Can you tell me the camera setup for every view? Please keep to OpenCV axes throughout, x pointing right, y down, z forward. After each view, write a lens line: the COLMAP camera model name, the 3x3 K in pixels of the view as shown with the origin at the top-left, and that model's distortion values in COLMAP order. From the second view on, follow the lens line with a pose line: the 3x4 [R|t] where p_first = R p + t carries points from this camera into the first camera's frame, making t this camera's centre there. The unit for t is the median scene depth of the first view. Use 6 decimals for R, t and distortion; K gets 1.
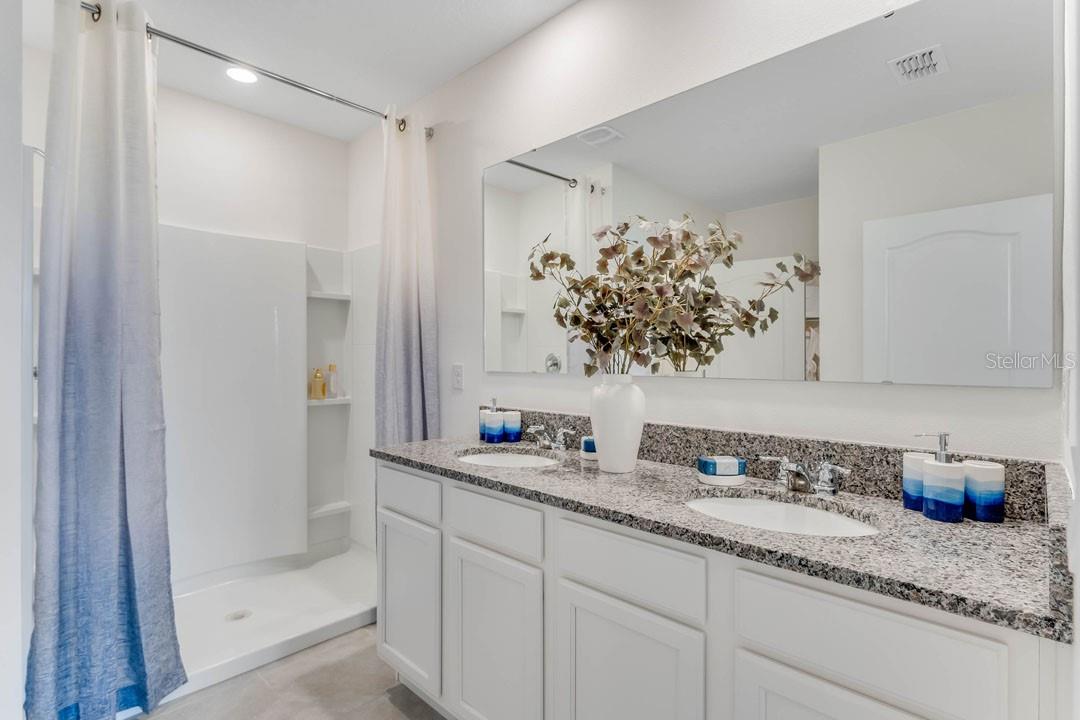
lens RADIAL K [[442.6, 0, 544.5], [0, 442.6, 357.2], [0, 0, 1]] dist [0.004110, 0.000172]
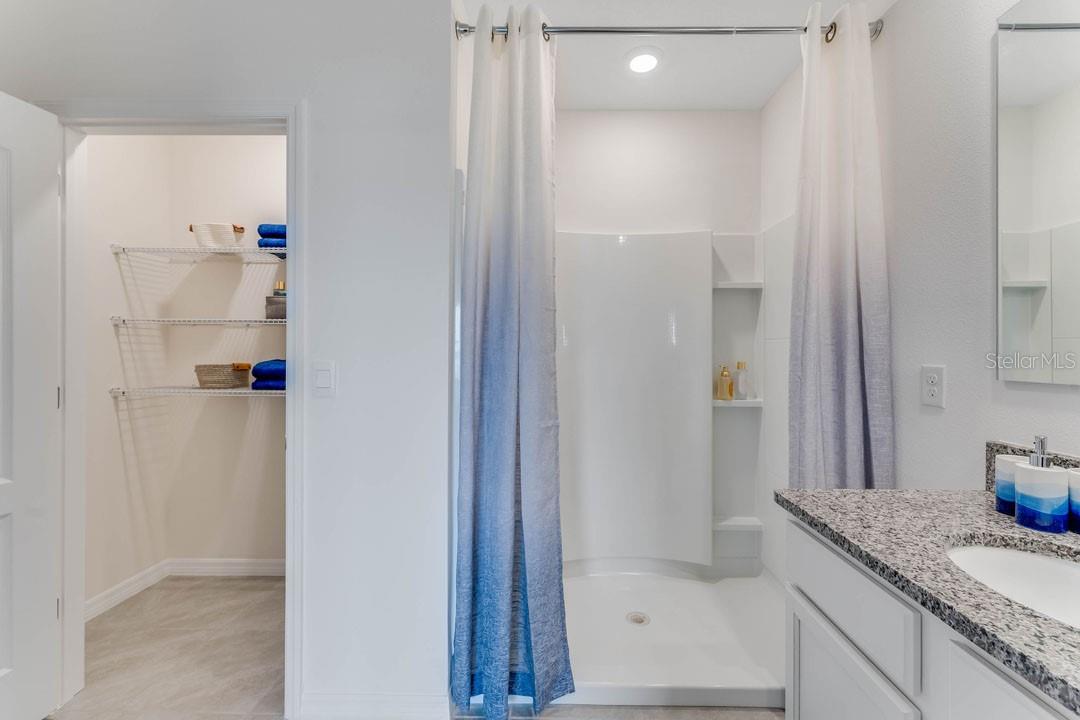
lens RADIAL K [[432.0, 0, 543.0], [0, 432.0, 351.6], [0, 0, 1]] dist [0.000398, -0.000162]
pose [[0.623051, 0.000793, -0.782181, -0.075318], [-0.003715, 0.999991, -0.001946, -0.001493], [0.782172, 0.004118, 0.623048, 0.236261]]
